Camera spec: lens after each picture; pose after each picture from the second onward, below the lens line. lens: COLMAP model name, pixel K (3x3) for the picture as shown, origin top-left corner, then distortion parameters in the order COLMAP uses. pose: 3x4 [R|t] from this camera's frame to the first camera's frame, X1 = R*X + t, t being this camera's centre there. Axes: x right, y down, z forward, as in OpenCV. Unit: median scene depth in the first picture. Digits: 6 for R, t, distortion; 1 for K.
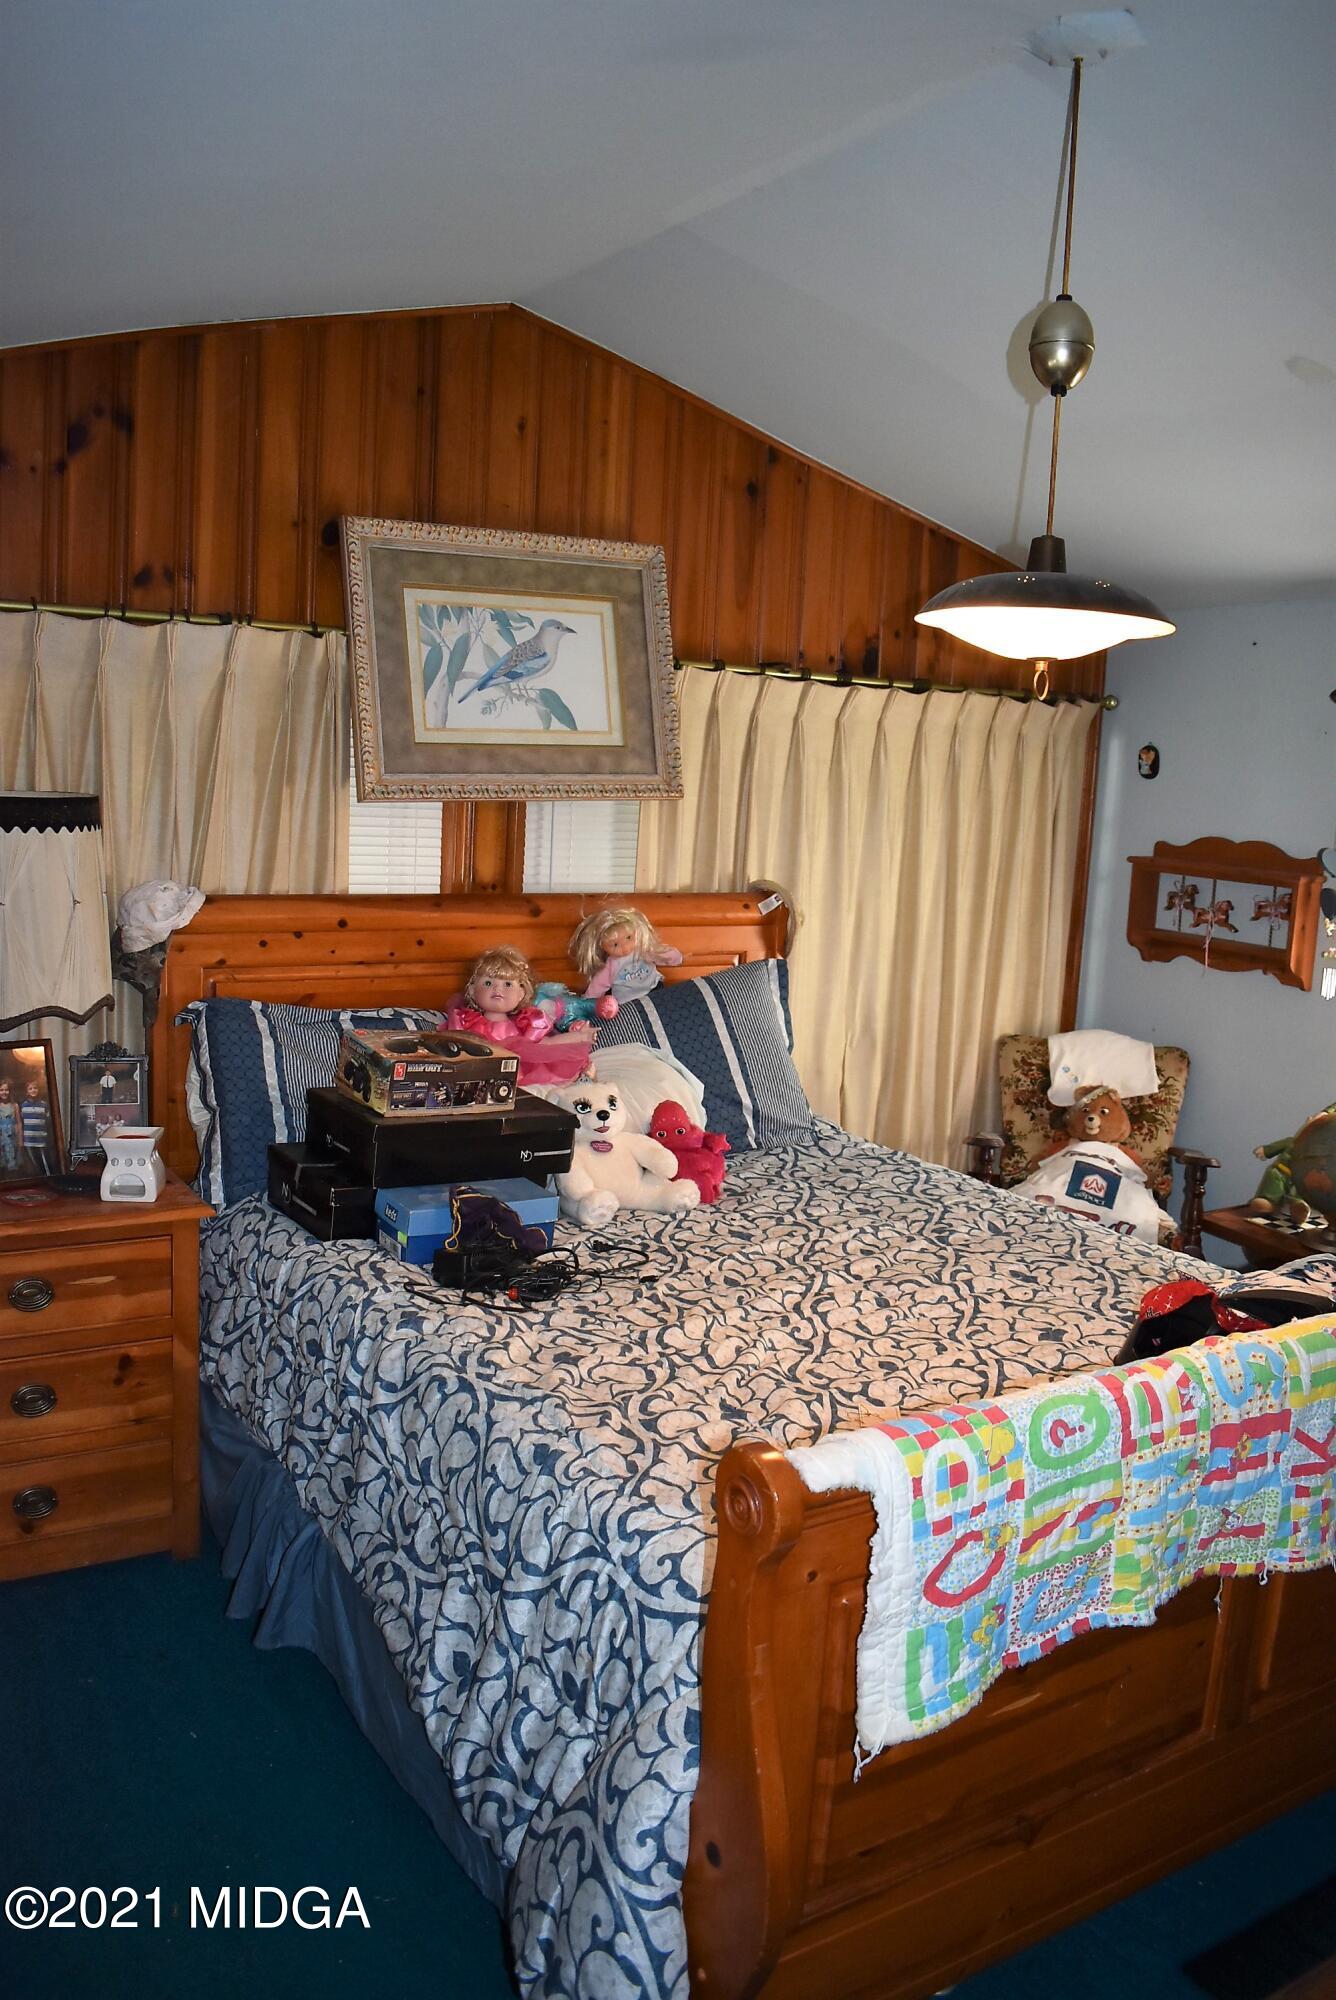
lens RADIAL K [[1567.0, 0, 668.0], [0, 1567.0, 1000.0], [0, 0, 1]] dist [-0.097308, 0.016485]
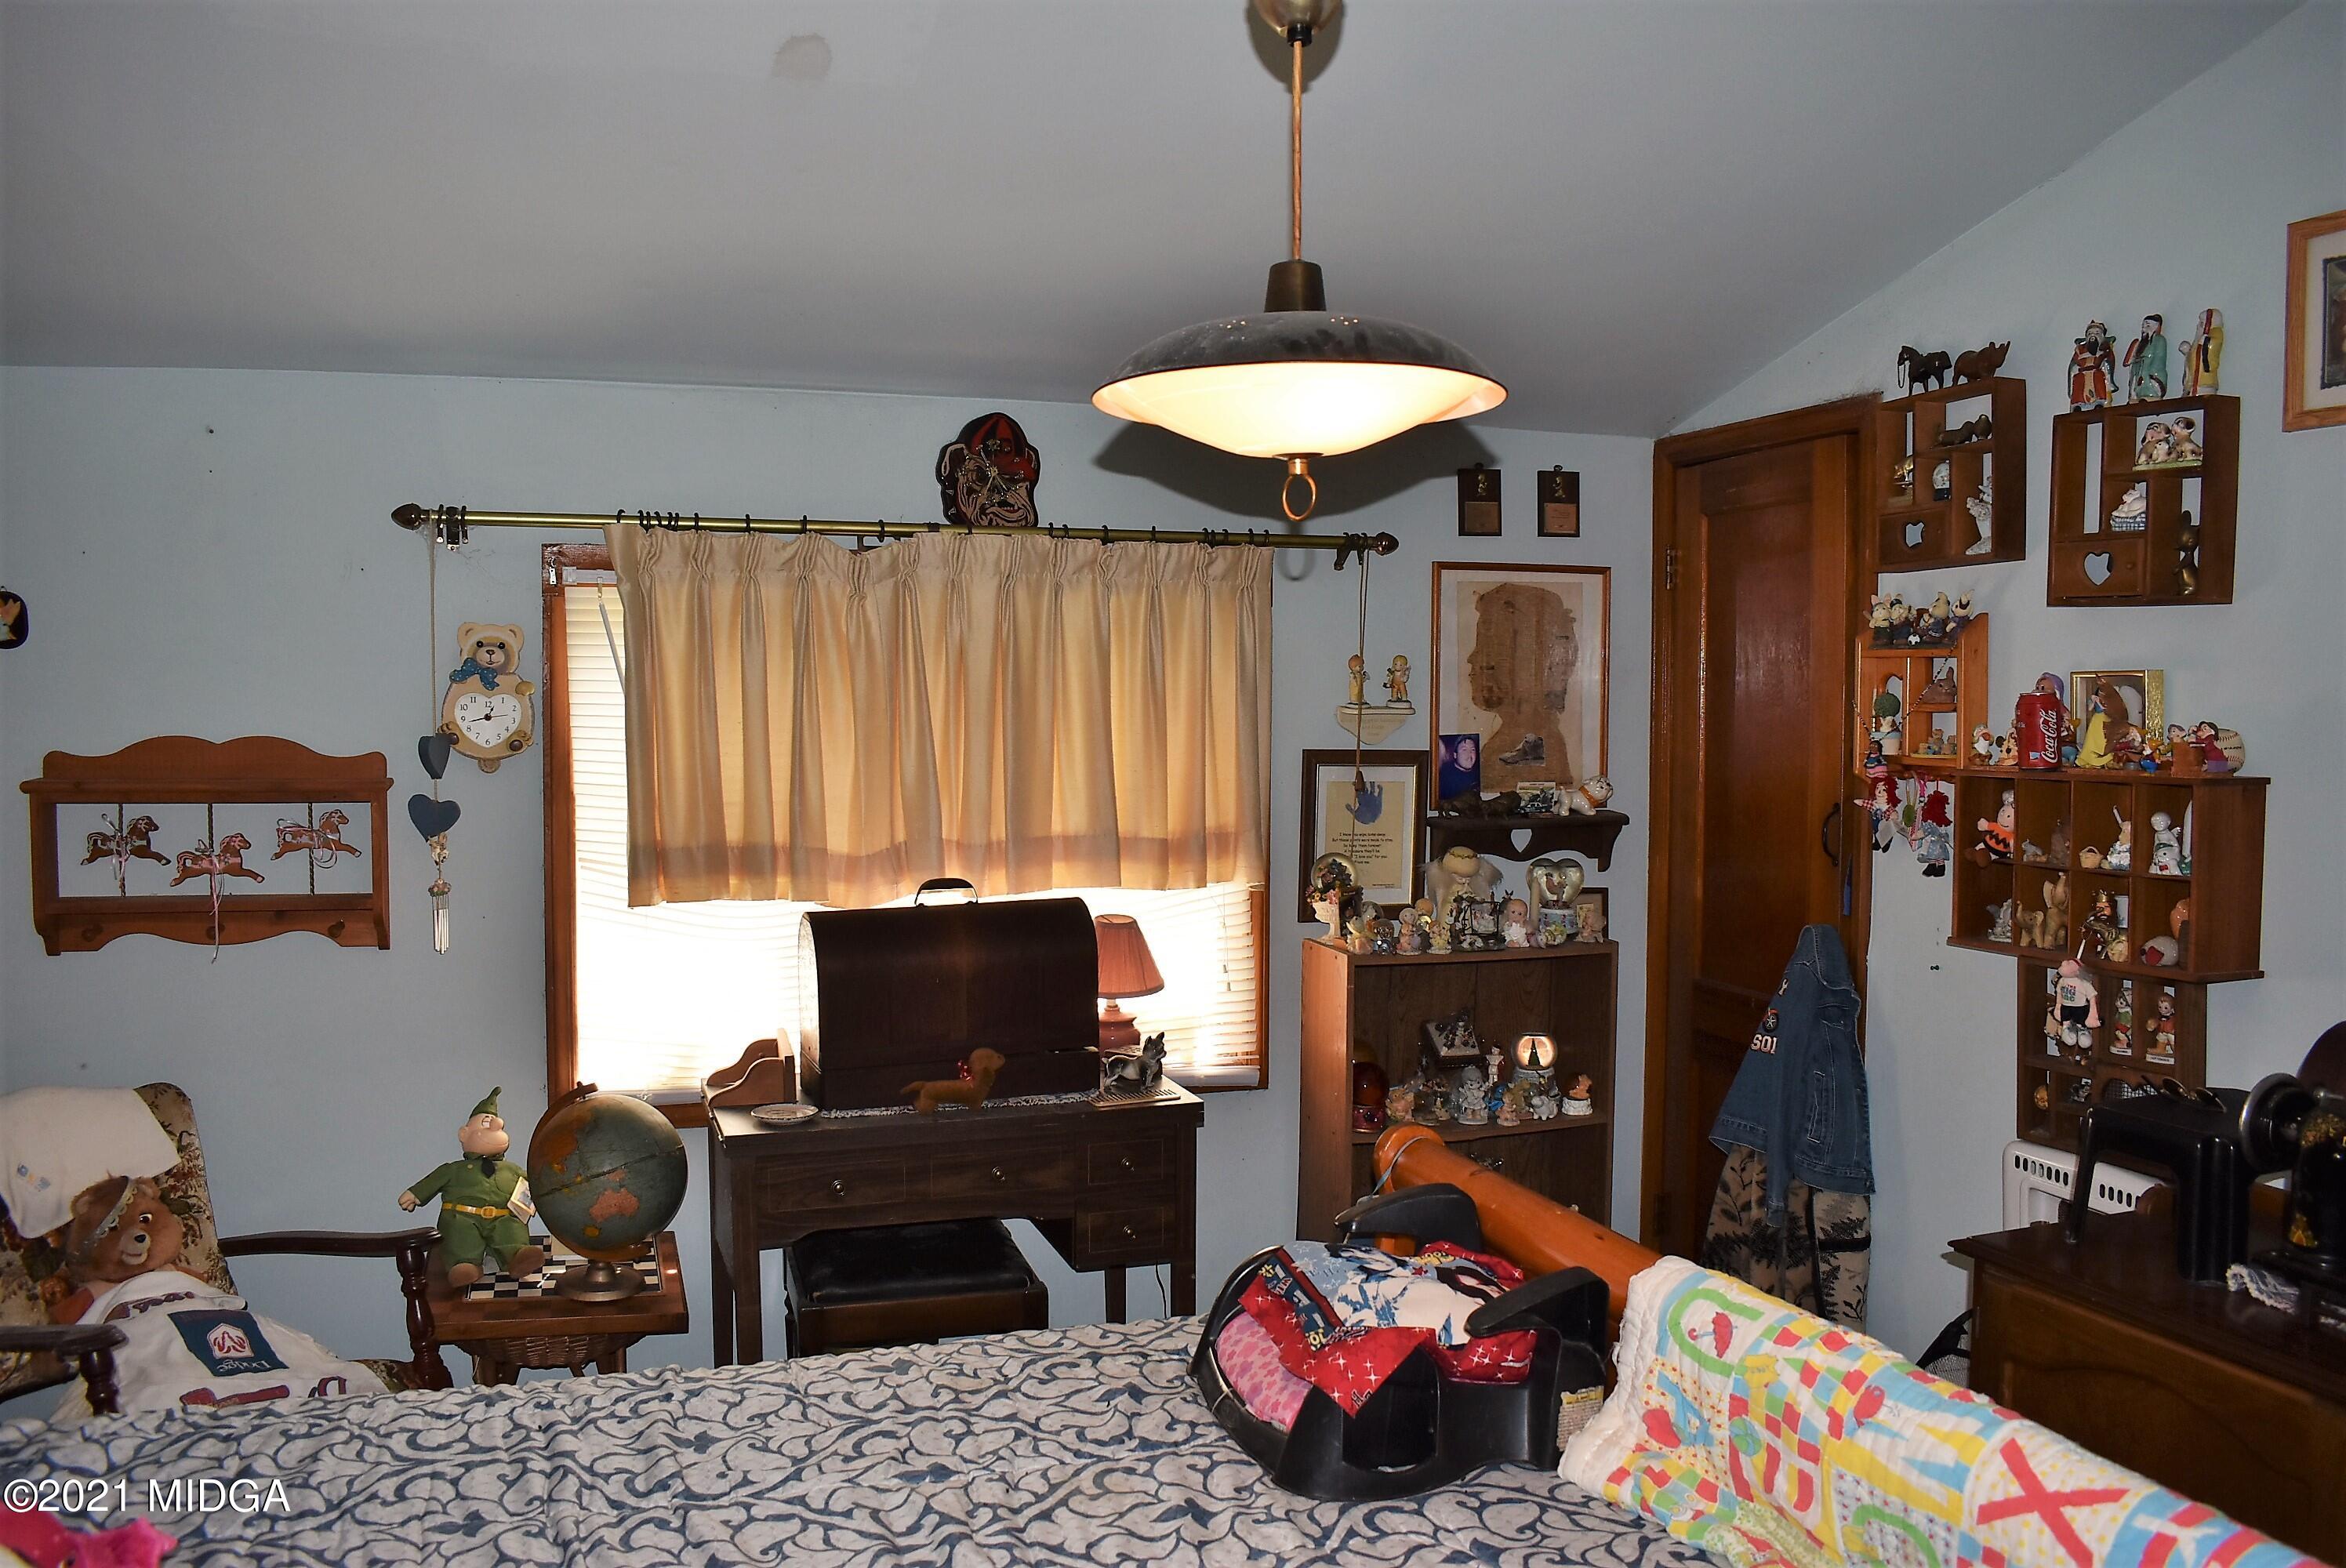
lens RADIAL K [[1837.9, 0, 1150.5], [0, 1837.9, 749.9], [0, 0, 1]] dist [-0.097308, 0.016485]
pose [[0.244421, -0.082745, 0.966132, -0.255062], [0.155225, 0.986842, 0.045249, -0.073515], [-0.957164, 0.138909, 0.254049, 0.452250]]
